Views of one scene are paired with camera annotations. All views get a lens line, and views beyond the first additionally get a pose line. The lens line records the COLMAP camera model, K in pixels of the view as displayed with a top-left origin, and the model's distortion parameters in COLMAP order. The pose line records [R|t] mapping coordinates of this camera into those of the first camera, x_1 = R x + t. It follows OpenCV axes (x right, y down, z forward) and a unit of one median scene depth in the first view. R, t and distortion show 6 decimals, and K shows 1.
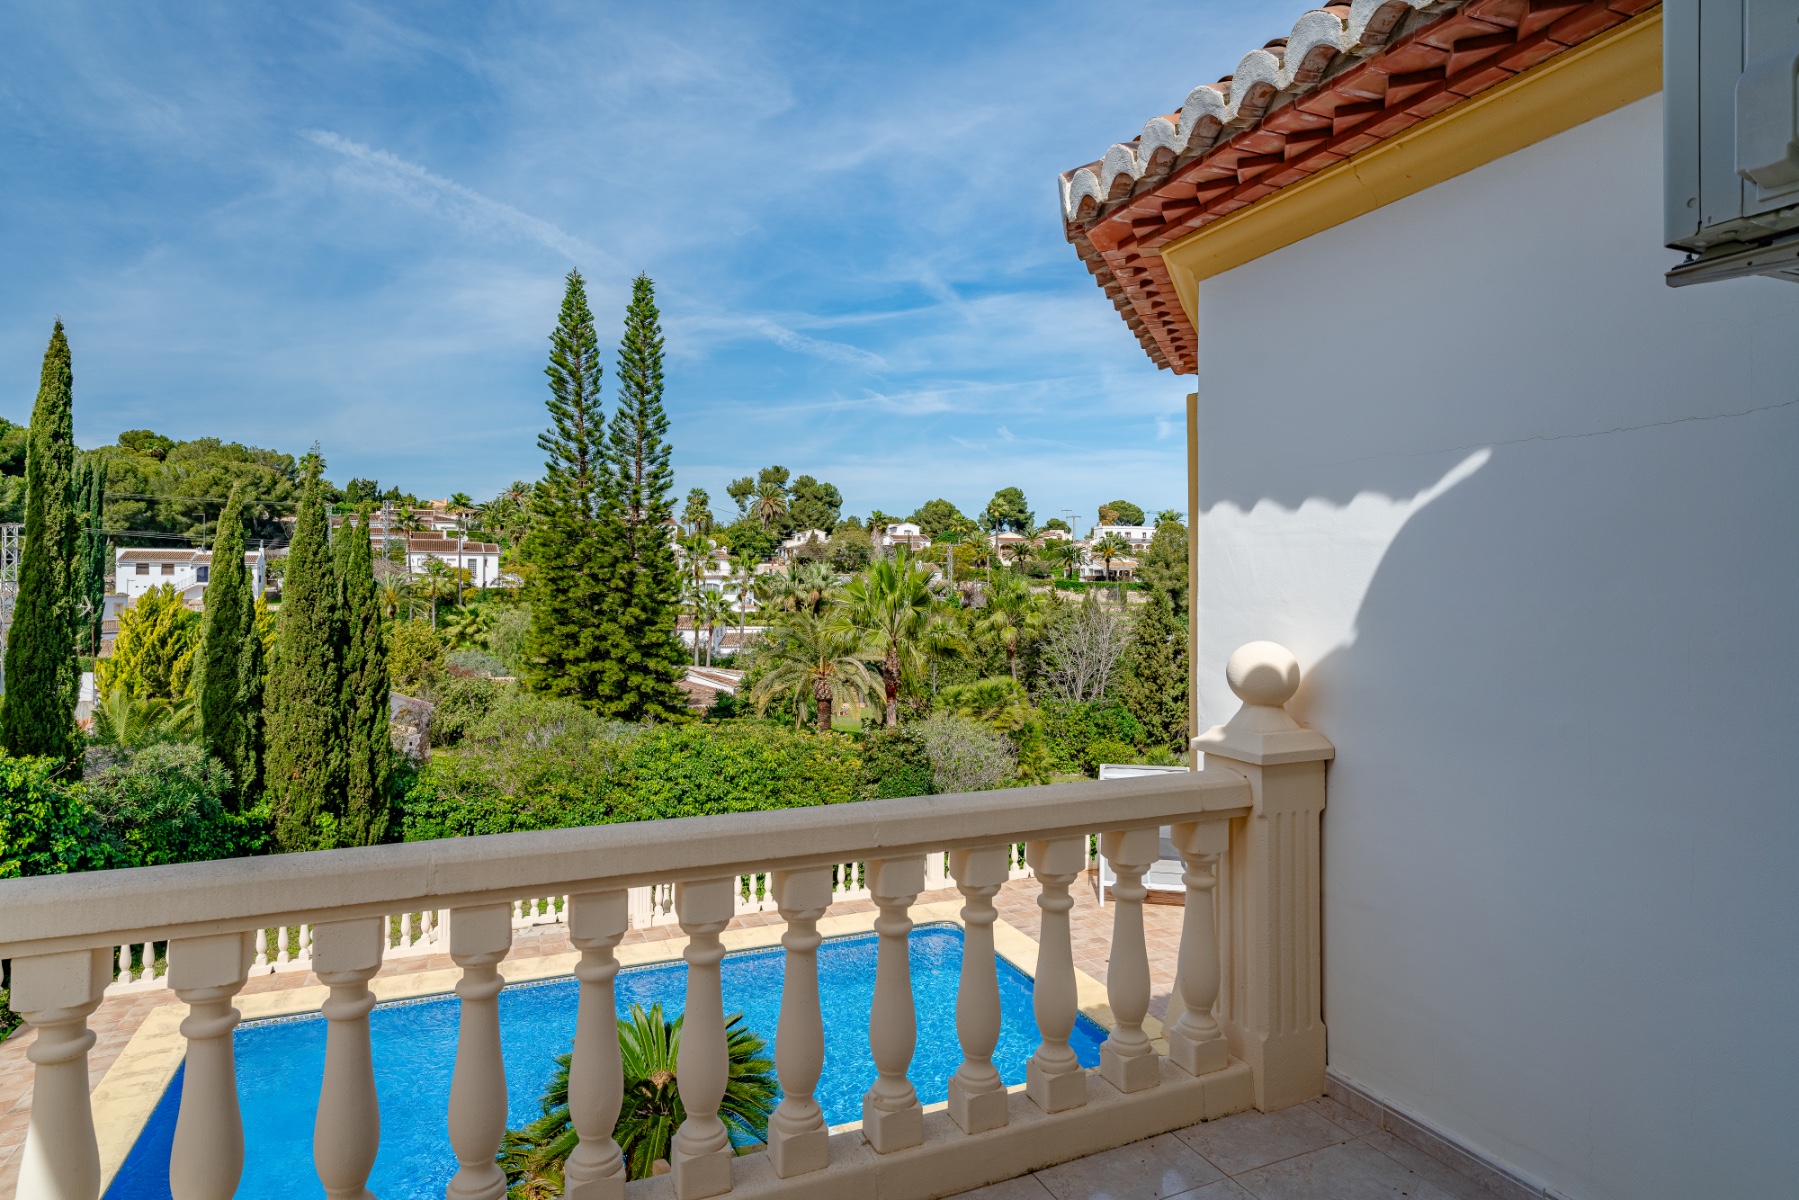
lens RADIAL K [[1003.4, 0, 903.9], [0, 1003.4, 560.2], [0, 0, 1]] dist [-0.002247, 0.000085]
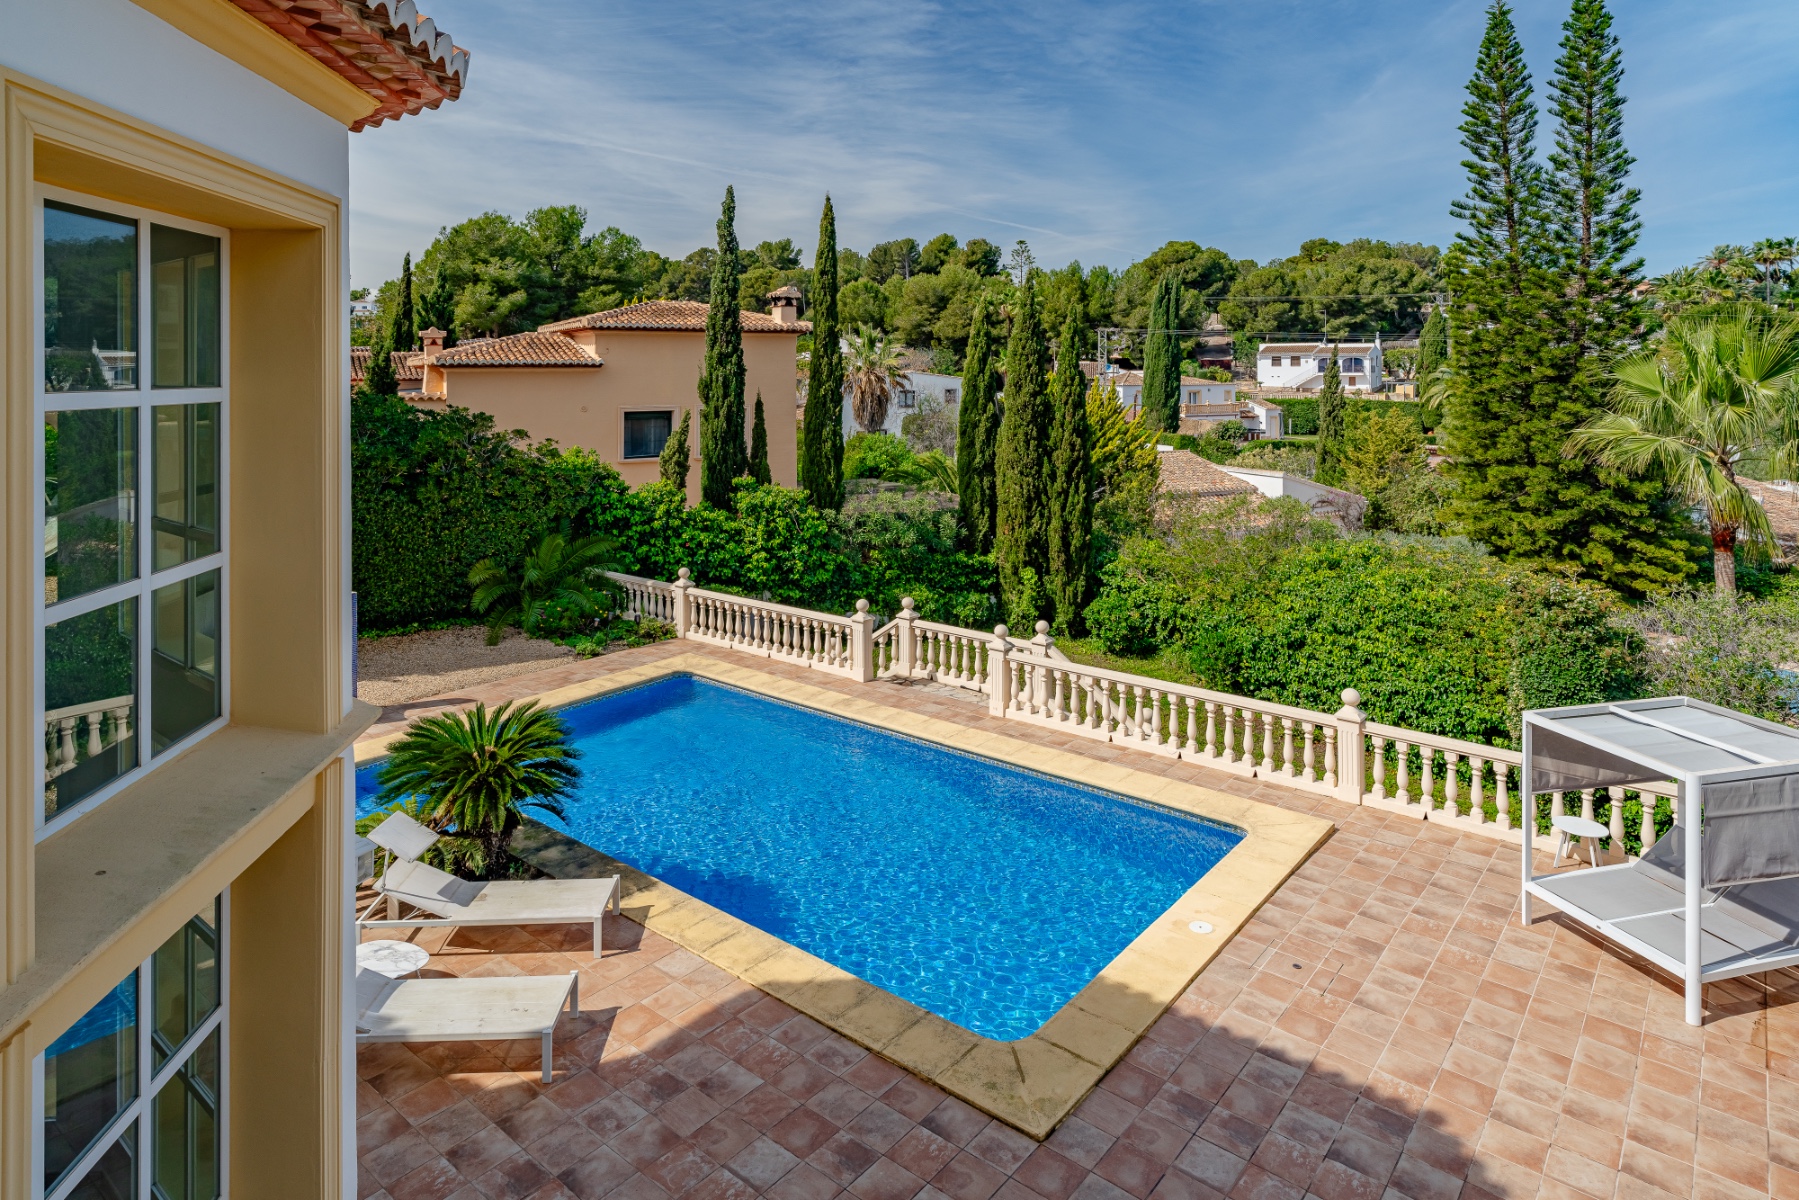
lens RADIAL K [[1033.7, 0, 906.8], [0, 1033.7, 365.6], [0, 0, 1]] dist [-0.004675, -0.000832]
pose [[0.464264, -0.009873, -0.885642, 0.211943], [0.023492, 0.999723, 0.001170, 0.005232], [0.885385, -0.021348, 0.464368, 0.156461]]
